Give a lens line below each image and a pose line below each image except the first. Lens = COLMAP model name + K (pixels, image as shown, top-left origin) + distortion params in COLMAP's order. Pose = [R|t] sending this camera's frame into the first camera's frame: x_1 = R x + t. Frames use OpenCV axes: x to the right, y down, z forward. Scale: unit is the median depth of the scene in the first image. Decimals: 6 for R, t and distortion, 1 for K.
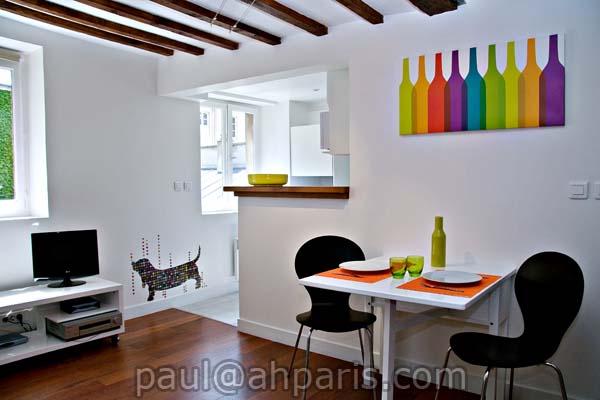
lens RADIAL K [[463.1, 0, 300.0], [0, 463.1, 200.0], [0, 0, 1]] dist [-0.004903, -0.004337]
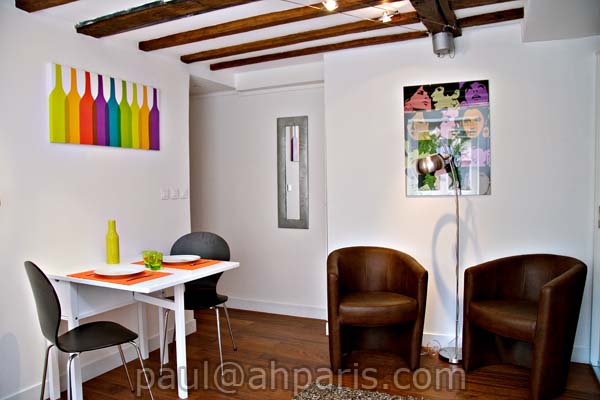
lens RADIAL K [[463.1, 0, 300.0], [0, 463.1, 200.0], [0, 0, 1]] dist [-0.004903, -0.004337]
pose [[-0.165178, -0.048735, 0.985059, -0.908679], [0.042232, 0.997513, 0.056433, -0.056644], [-0.985359, 0.050922, -0.162709, 0.716647]]
